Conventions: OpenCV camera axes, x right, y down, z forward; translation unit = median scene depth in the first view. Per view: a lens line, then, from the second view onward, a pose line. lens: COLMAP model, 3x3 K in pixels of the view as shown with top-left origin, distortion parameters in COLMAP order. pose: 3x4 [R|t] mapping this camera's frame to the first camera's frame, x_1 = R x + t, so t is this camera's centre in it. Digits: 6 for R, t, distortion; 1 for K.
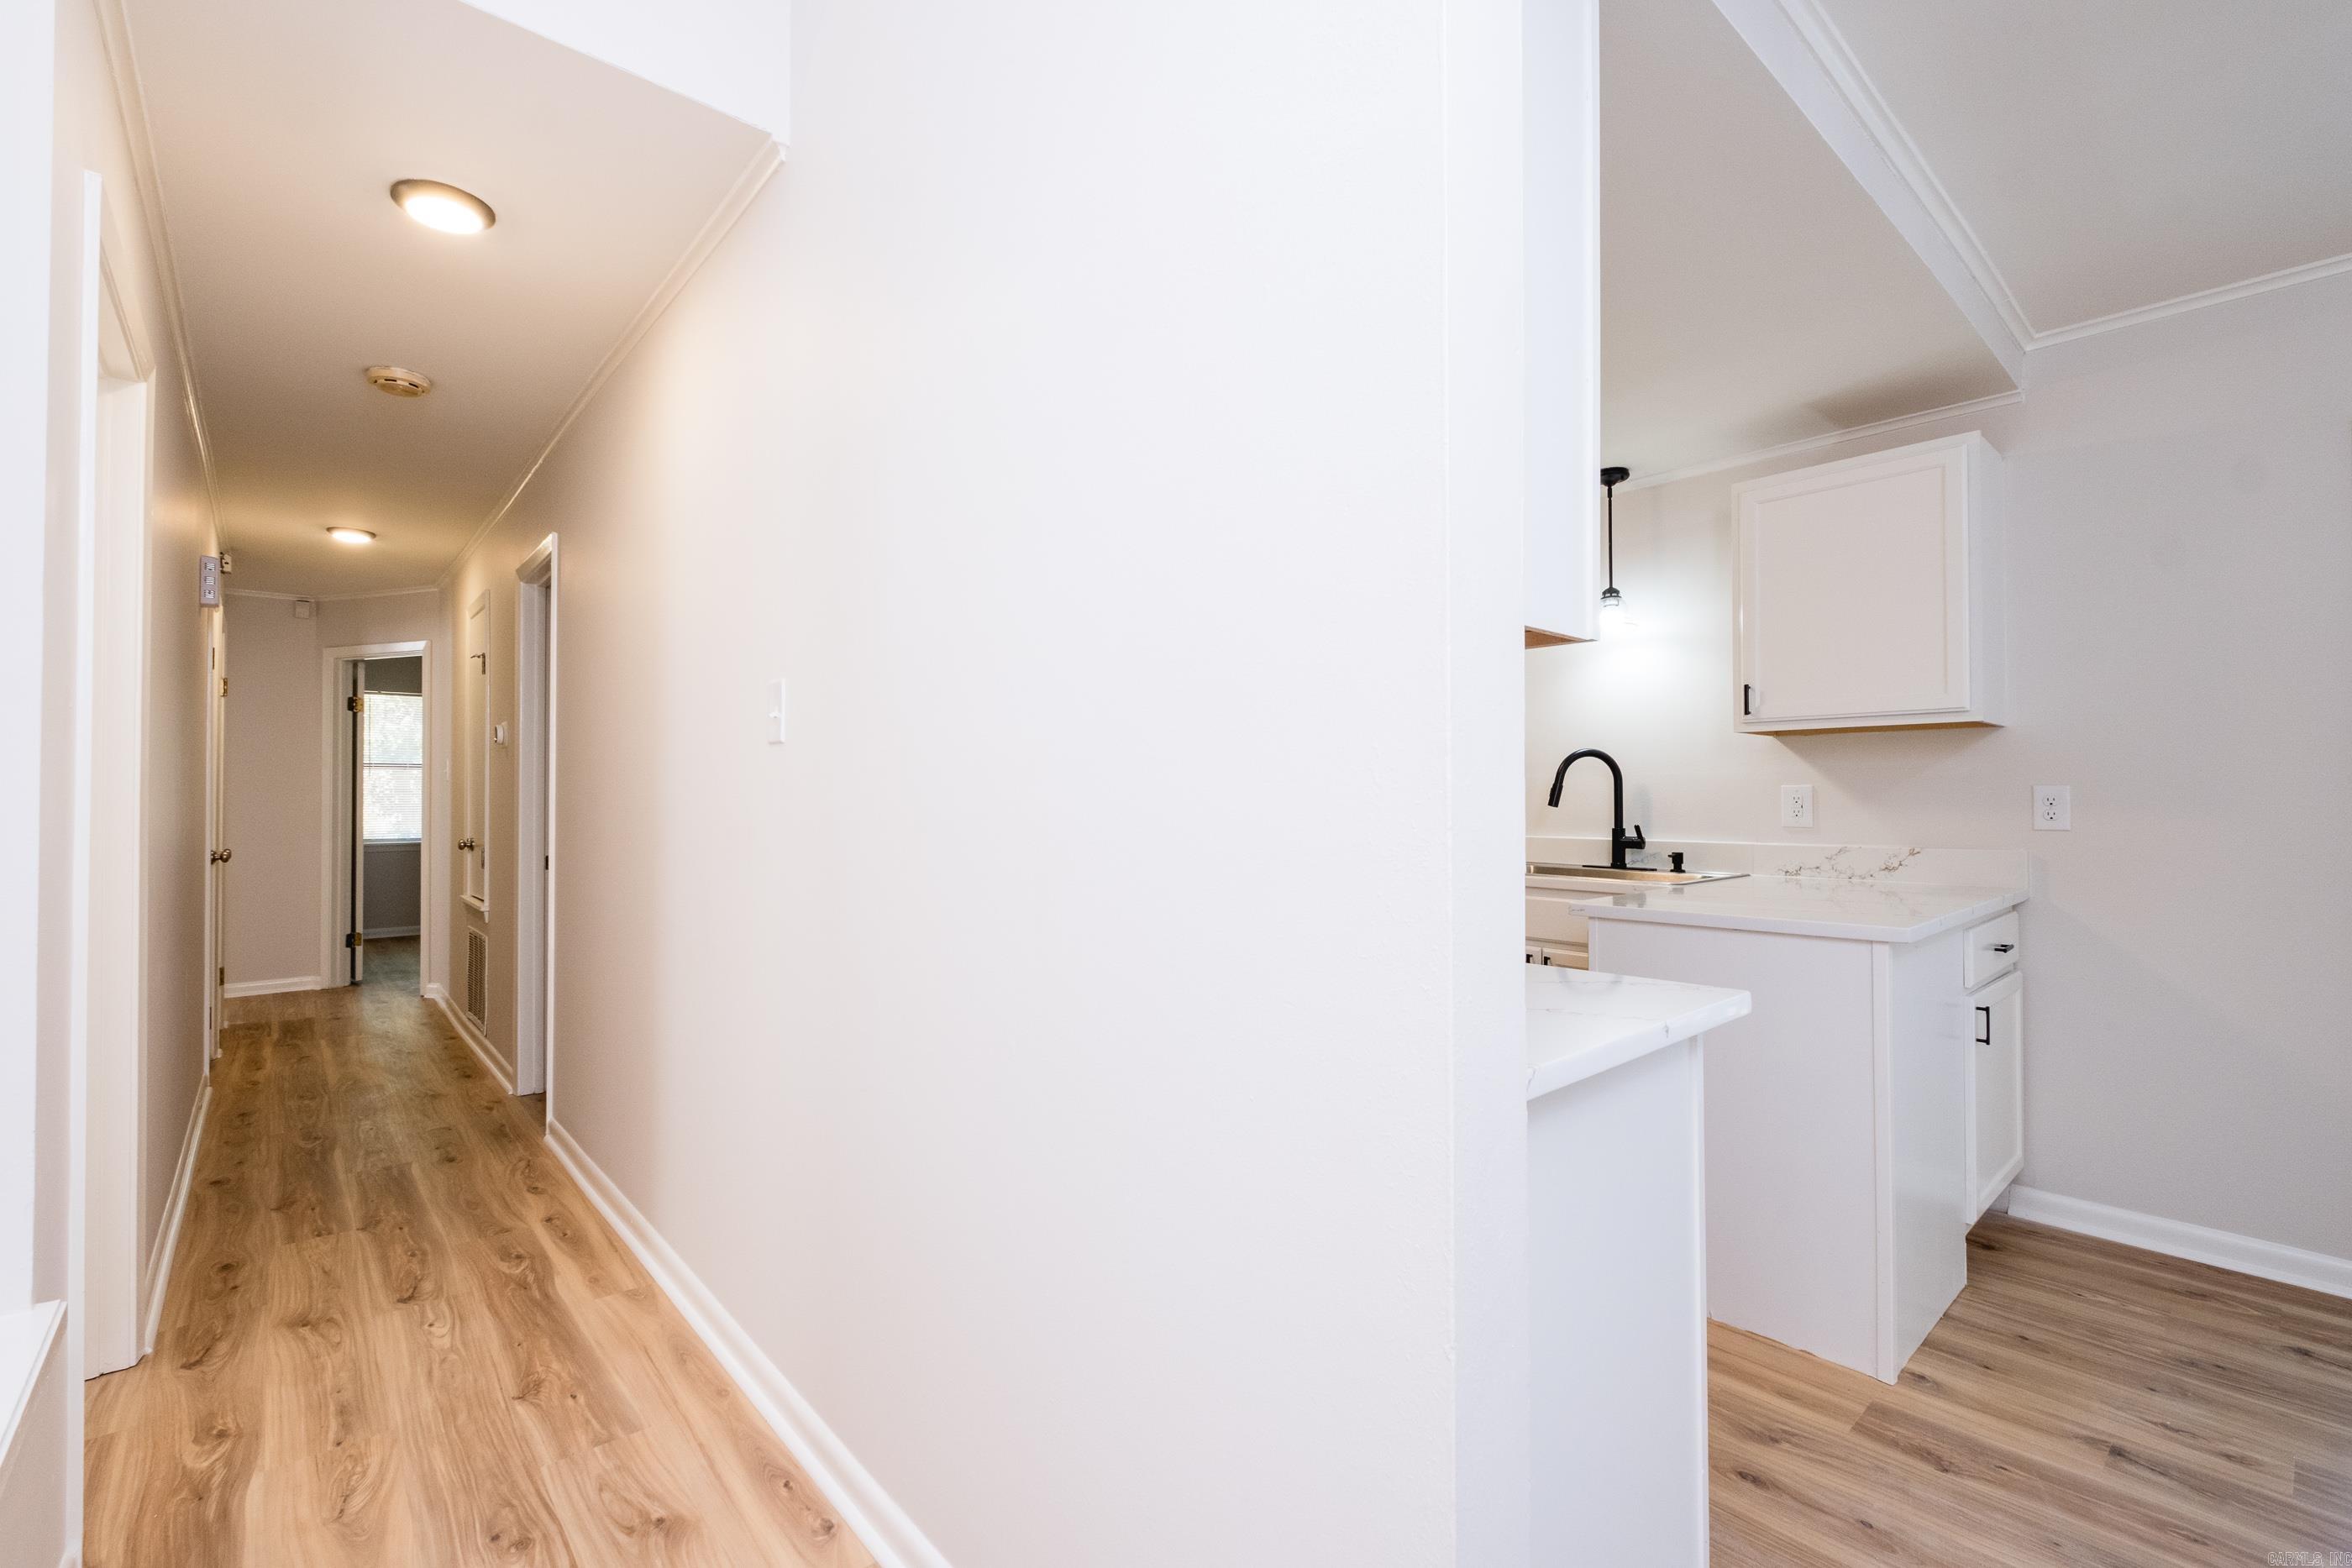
lens RADIAL K [[1013.8, 0, 1176.0], [0, 1013.8, 784.0], [0, 0, 1]] dist [-0.001488, -0.000420]
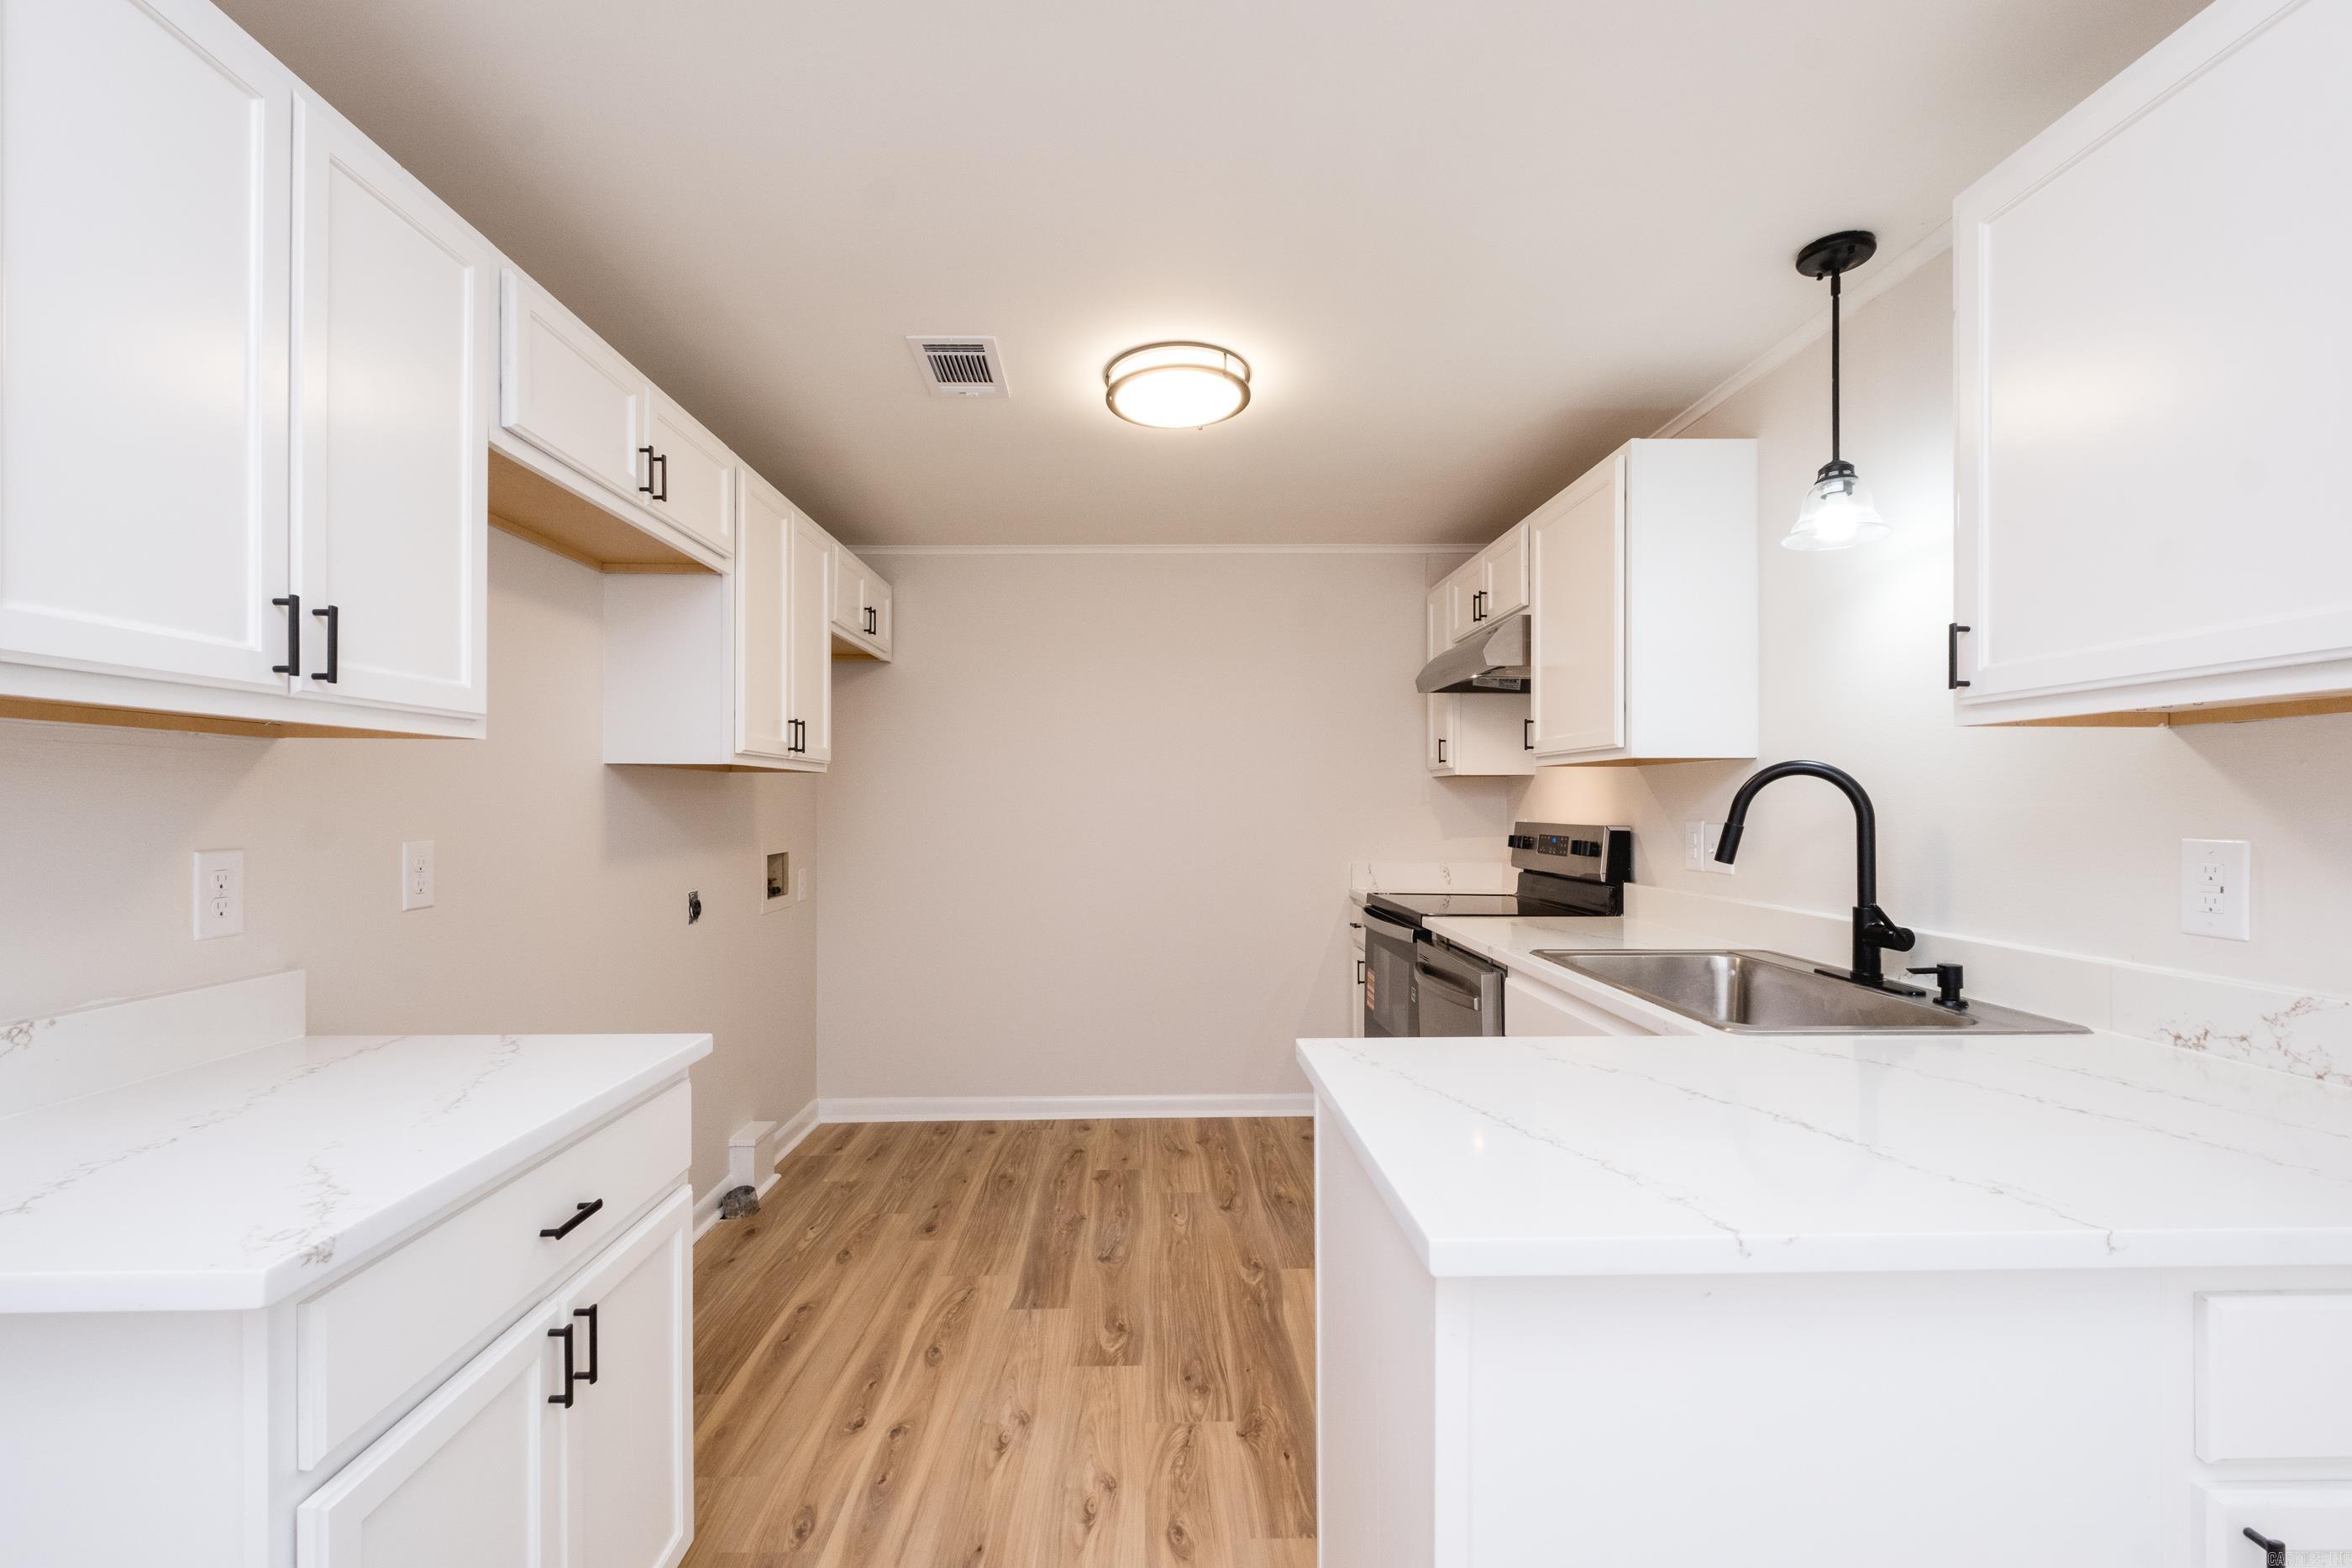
lens RADIAL K [[1017.1, 0, 1156.6], [0, 1017.1, 798.9], [0, 0, 1]] dist [0.007821, -0.004092]
pose [[0.759963, -0.001991, -0.649963, 0.579589], [0.007283, 0.999959, 0.005453, -0.022563], [0.649925, -0.008877, 0.759946, 0.397934]]
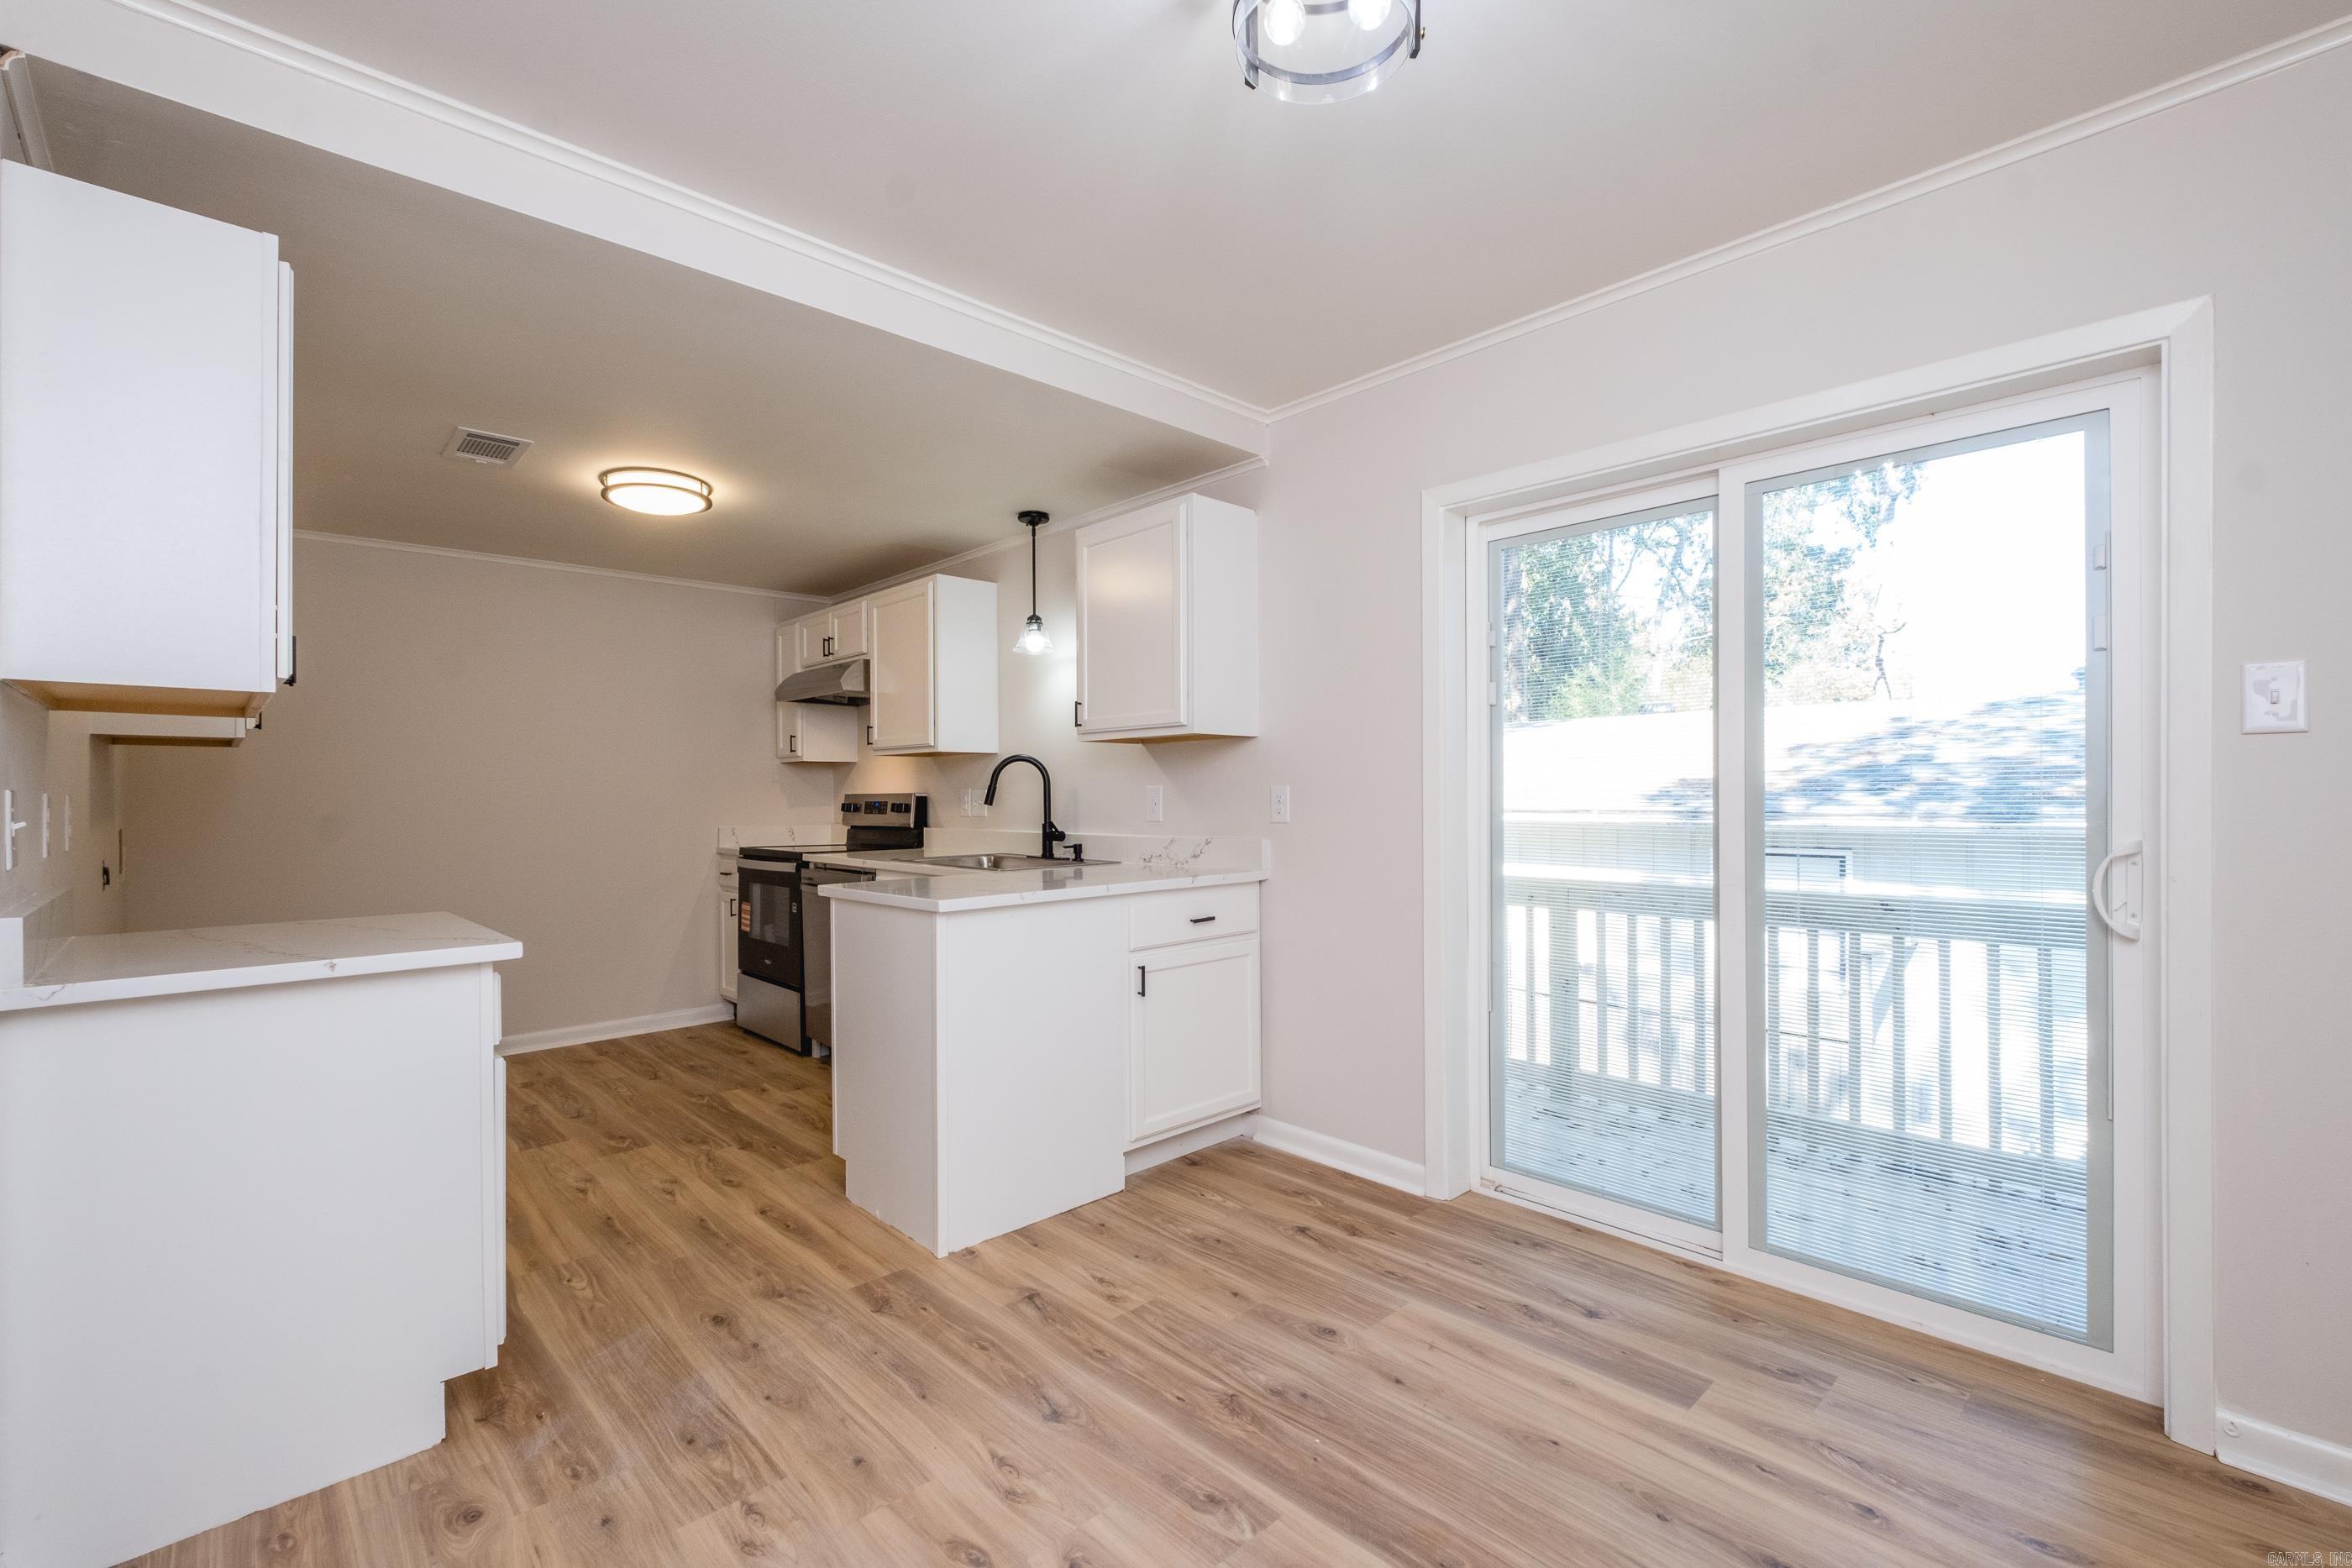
lens RADIAL K [[1015.3, 0, 1183.5], [0, 1015.3, 791.0], [0, 0, 1]] dist [0.010612, -0.006671]
pose [[0.999096, -0.005197, 0.042186, 0.626380], [0.004854, 0.999954, 0.008226, -0.002557], [-0.042227, -0.008014, 0.999076, -0.187469]]
